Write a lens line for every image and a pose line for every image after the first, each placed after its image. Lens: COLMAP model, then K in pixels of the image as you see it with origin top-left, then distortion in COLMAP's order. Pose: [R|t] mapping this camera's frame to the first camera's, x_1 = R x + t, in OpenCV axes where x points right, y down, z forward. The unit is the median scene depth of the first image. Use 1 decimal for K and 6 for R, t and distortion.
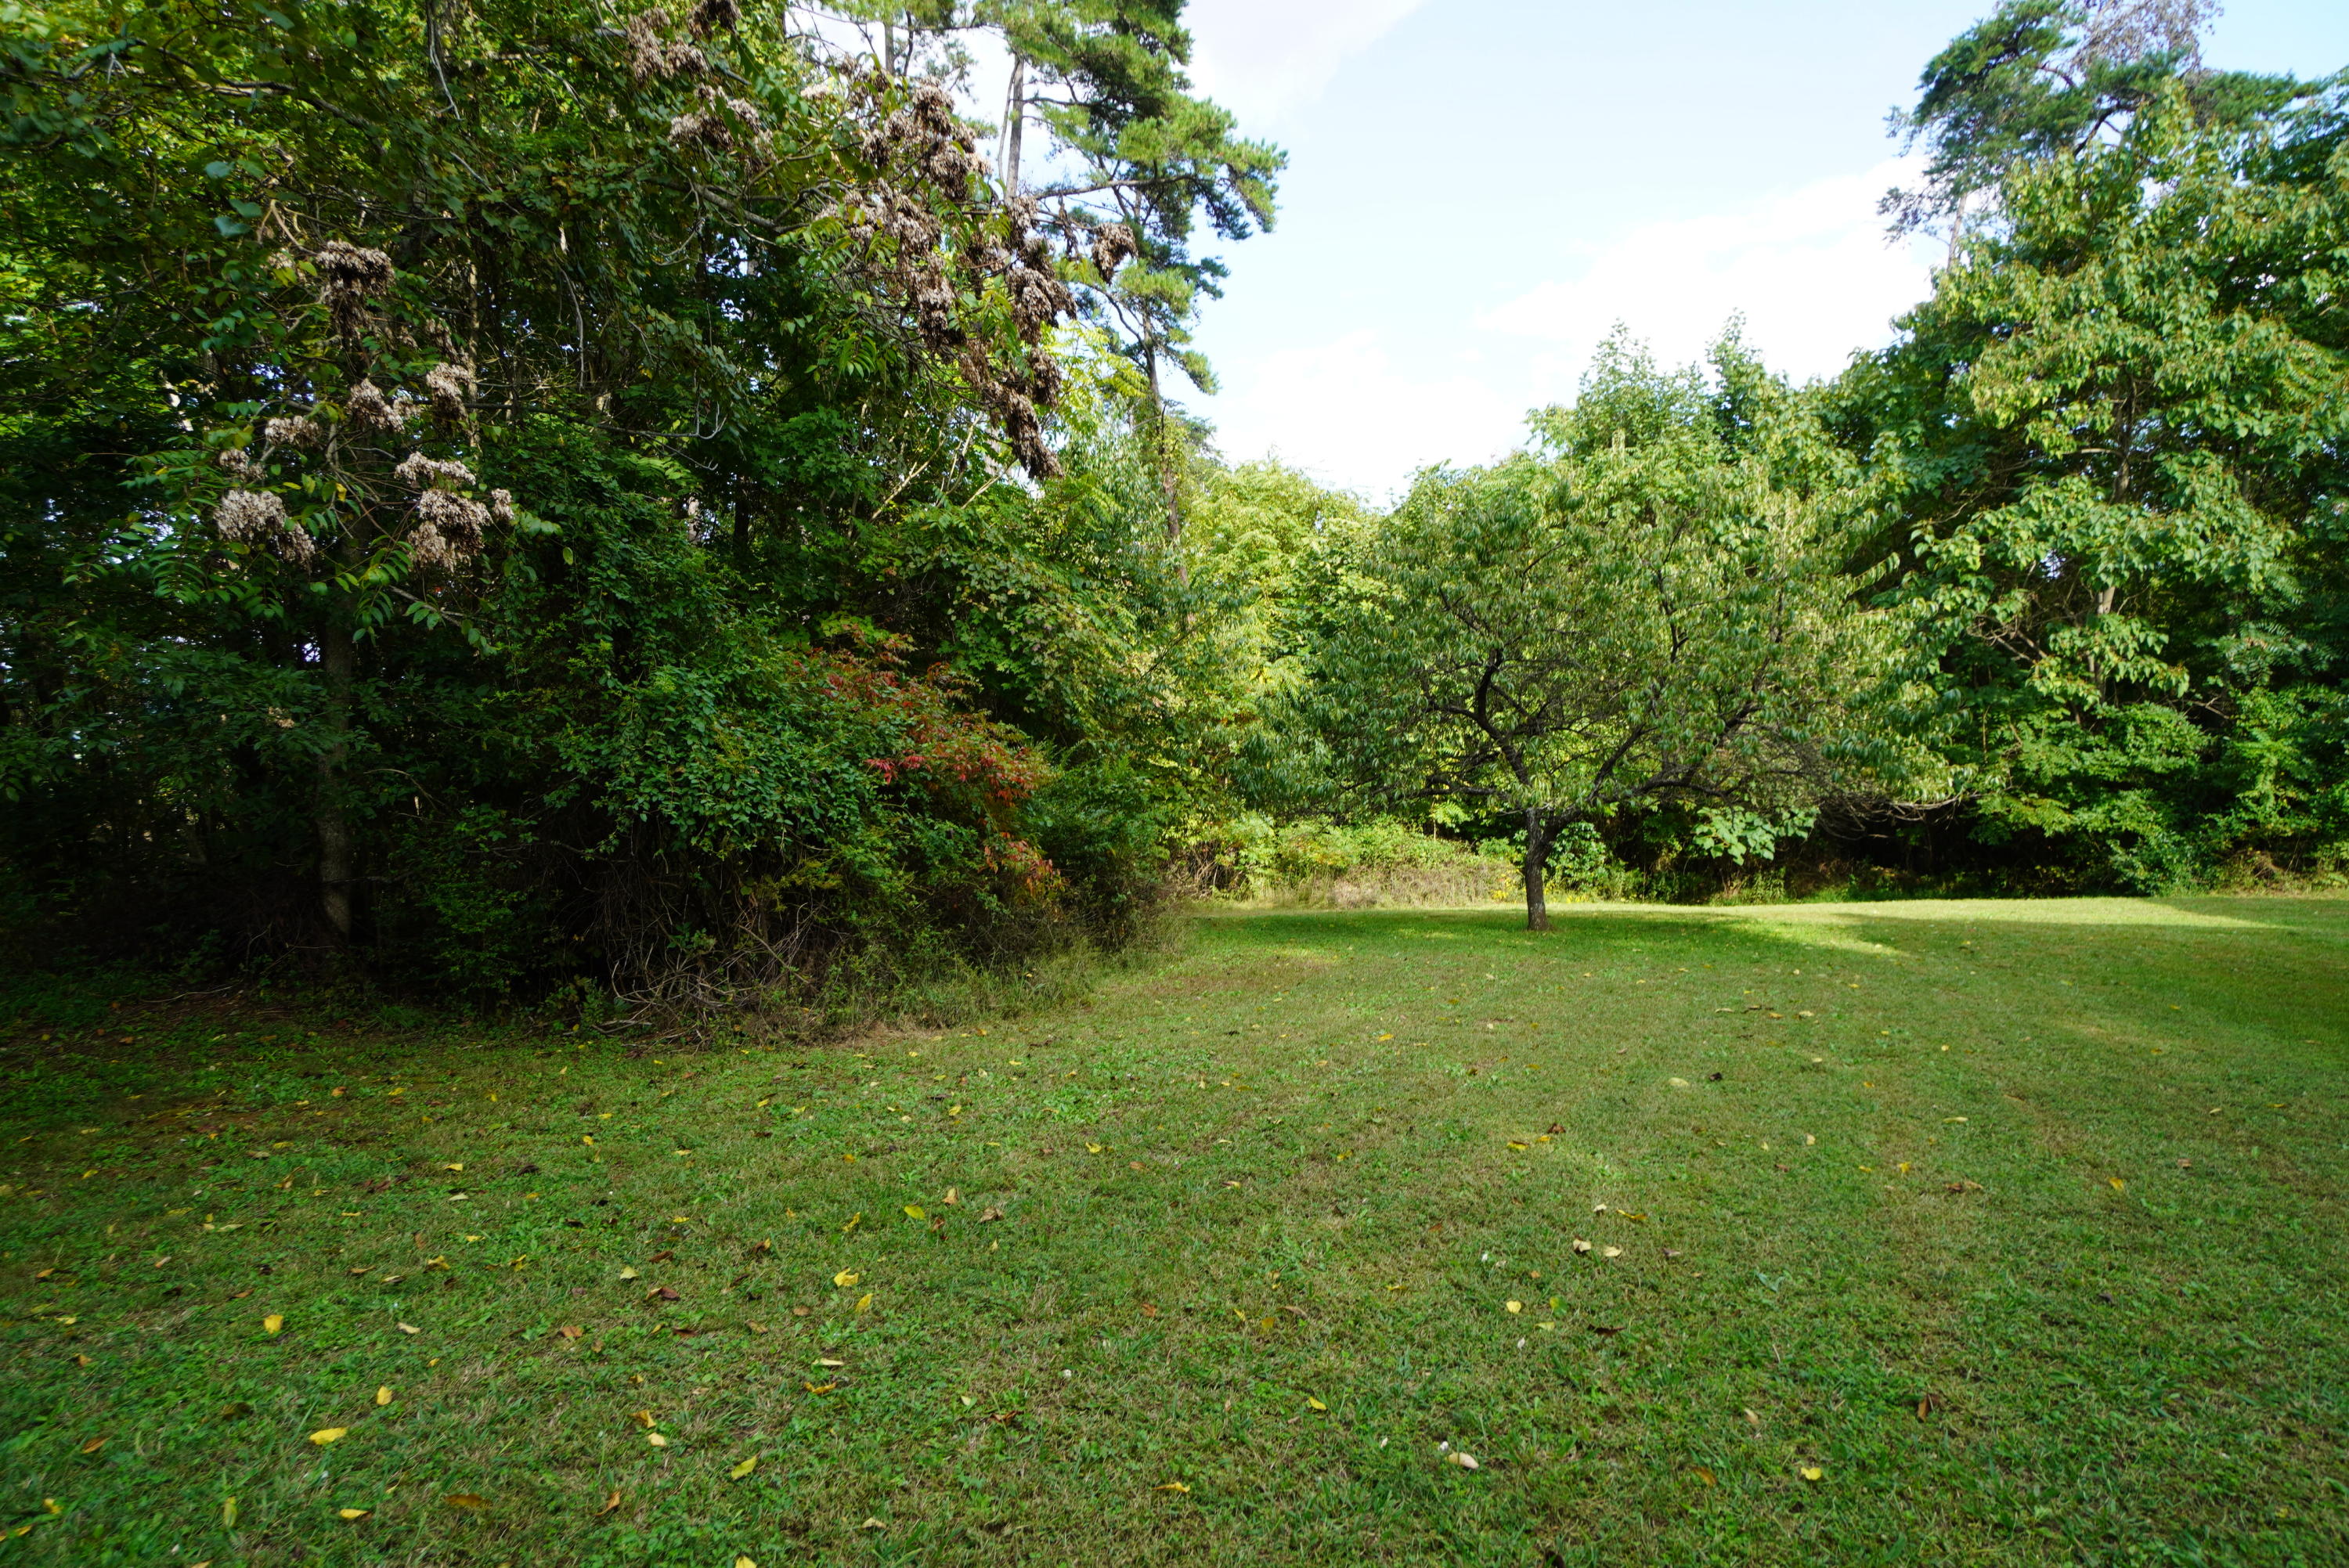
lens RADIAL K [[1184.2, 0, 1165.3], [0, 1184.2, 786.7], [0, 0, 1]] dist [-0.023848, 0.000085]
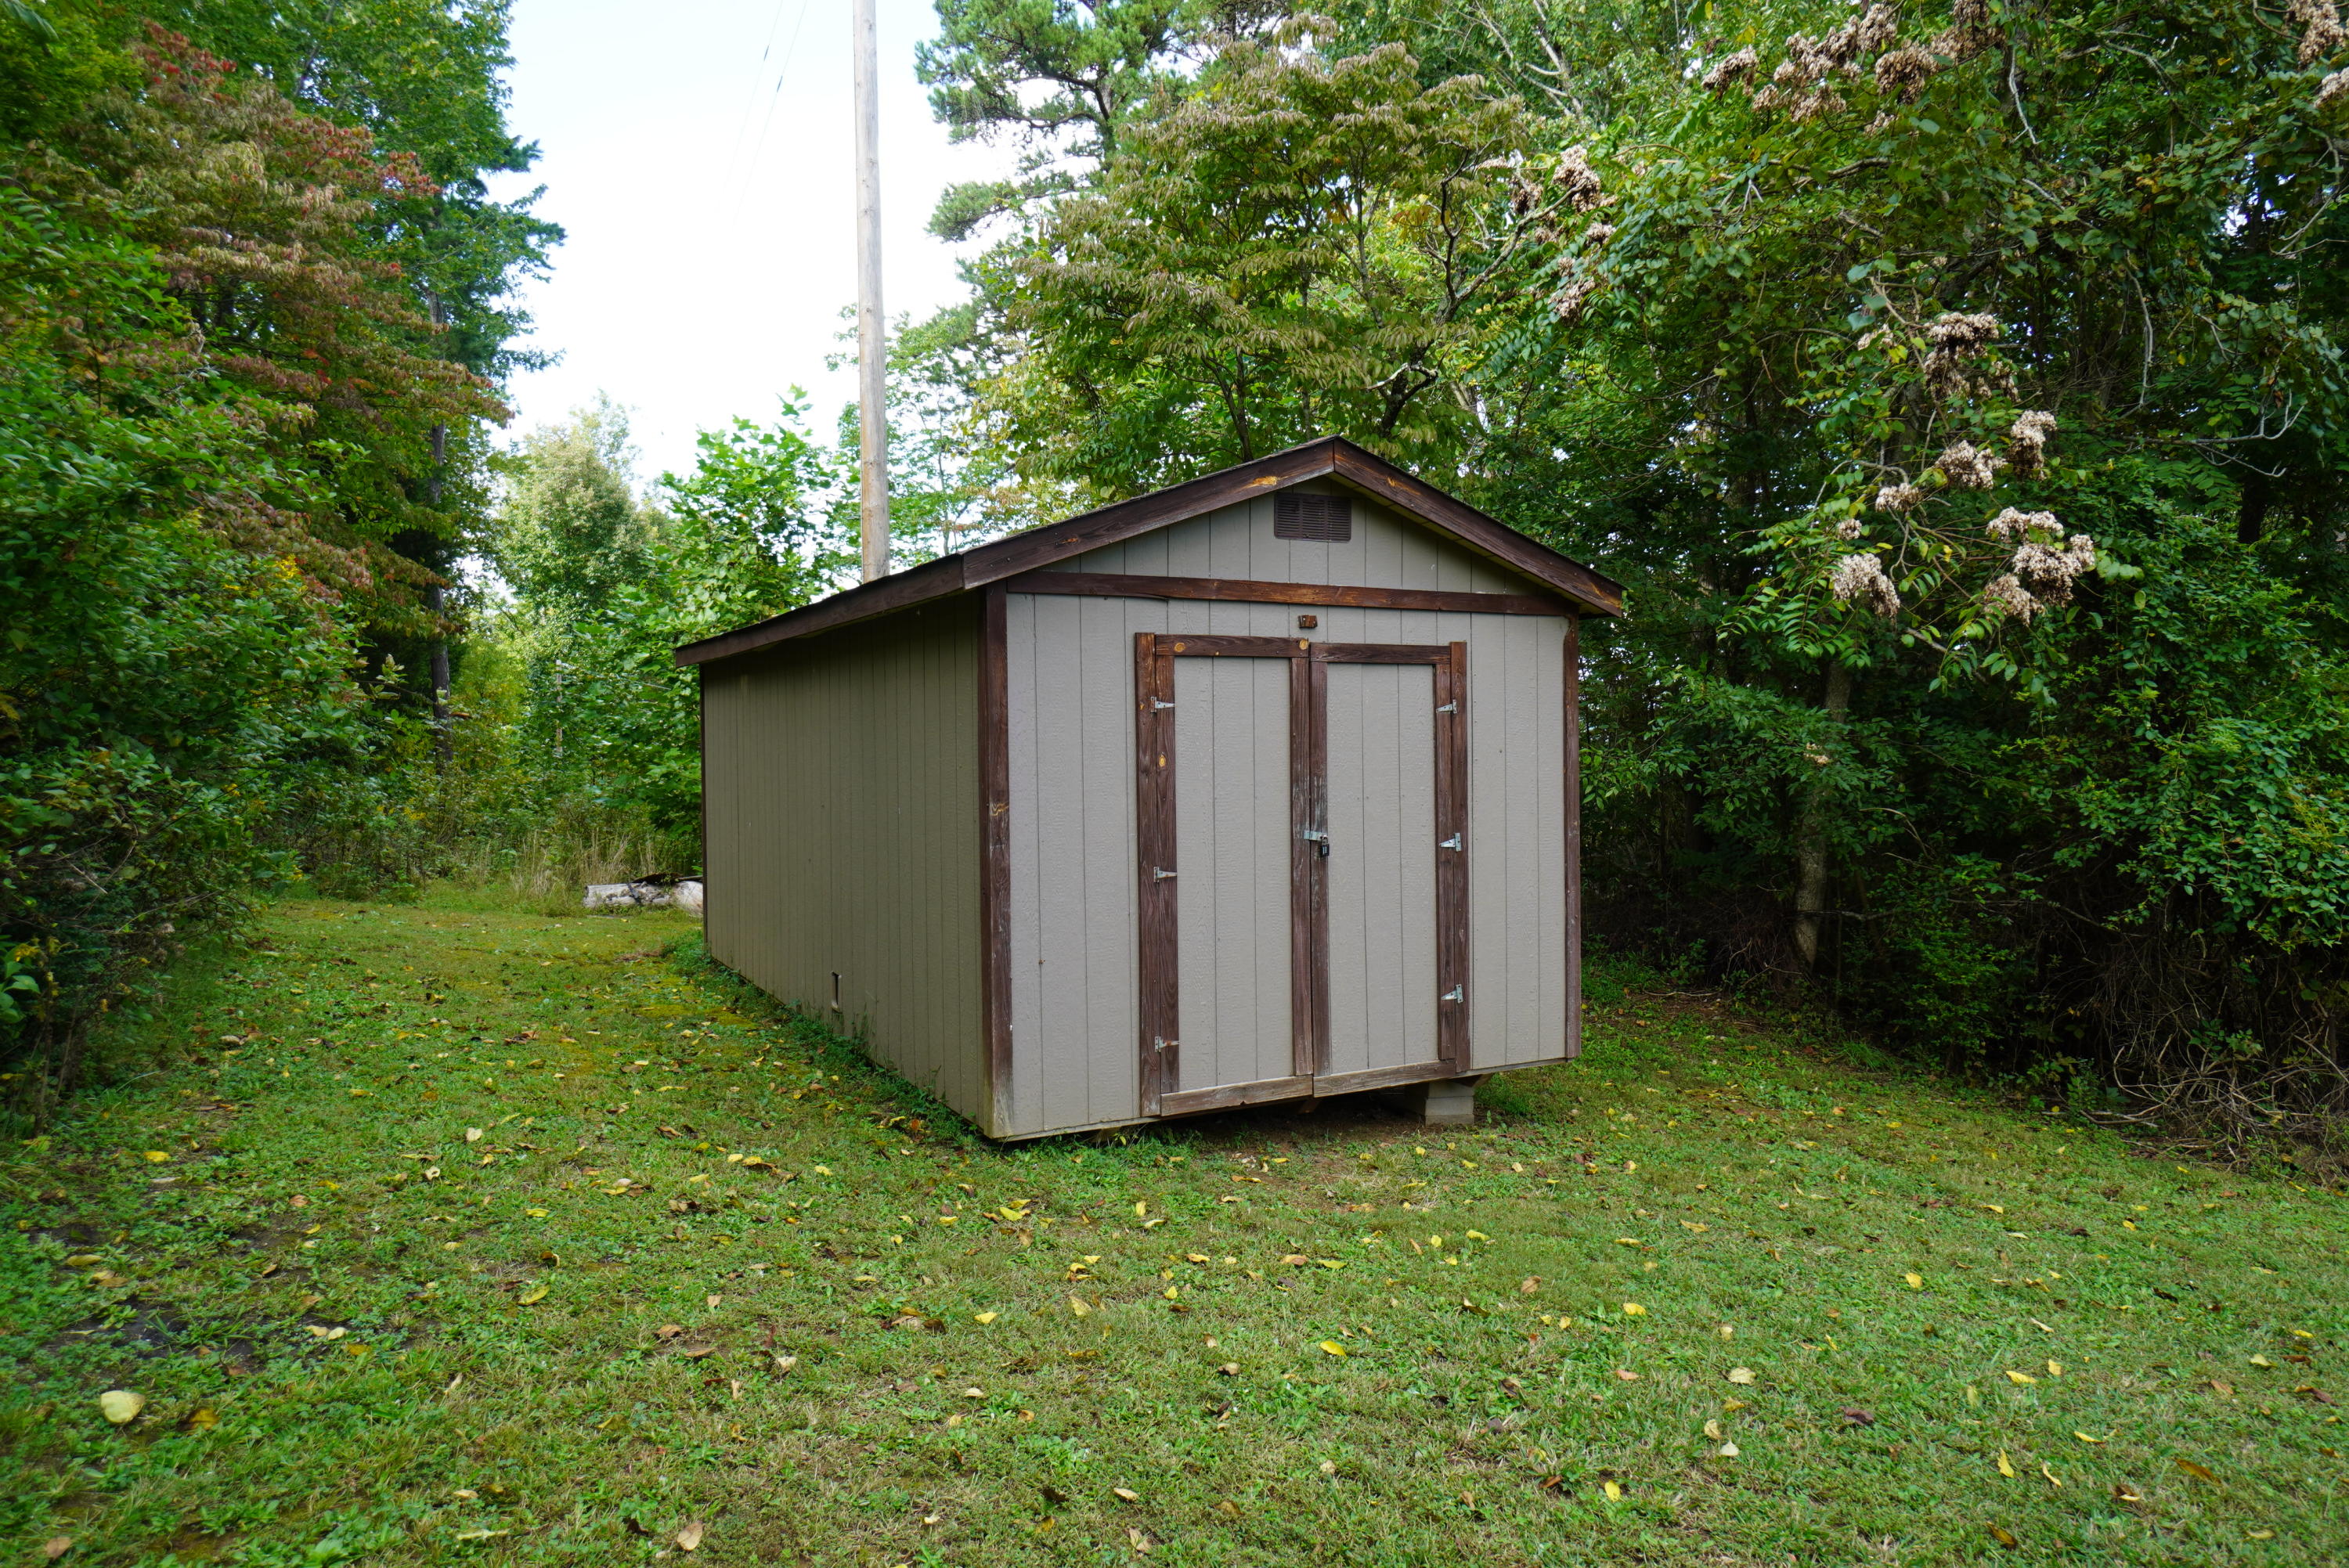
lens RADIAL K [[1468.6, 0, 1174.5], [0, 1468.6, 784.0], [0, 0, 1]] dist [0.006758, 0.006980]
pose [[0.603494, 0.074716, -0.793859, -0.028744], [-0.105165, 0.994361, 0.013640, 0.011685], [0.790402, 0.075255, 0.607949, -0.268685]]
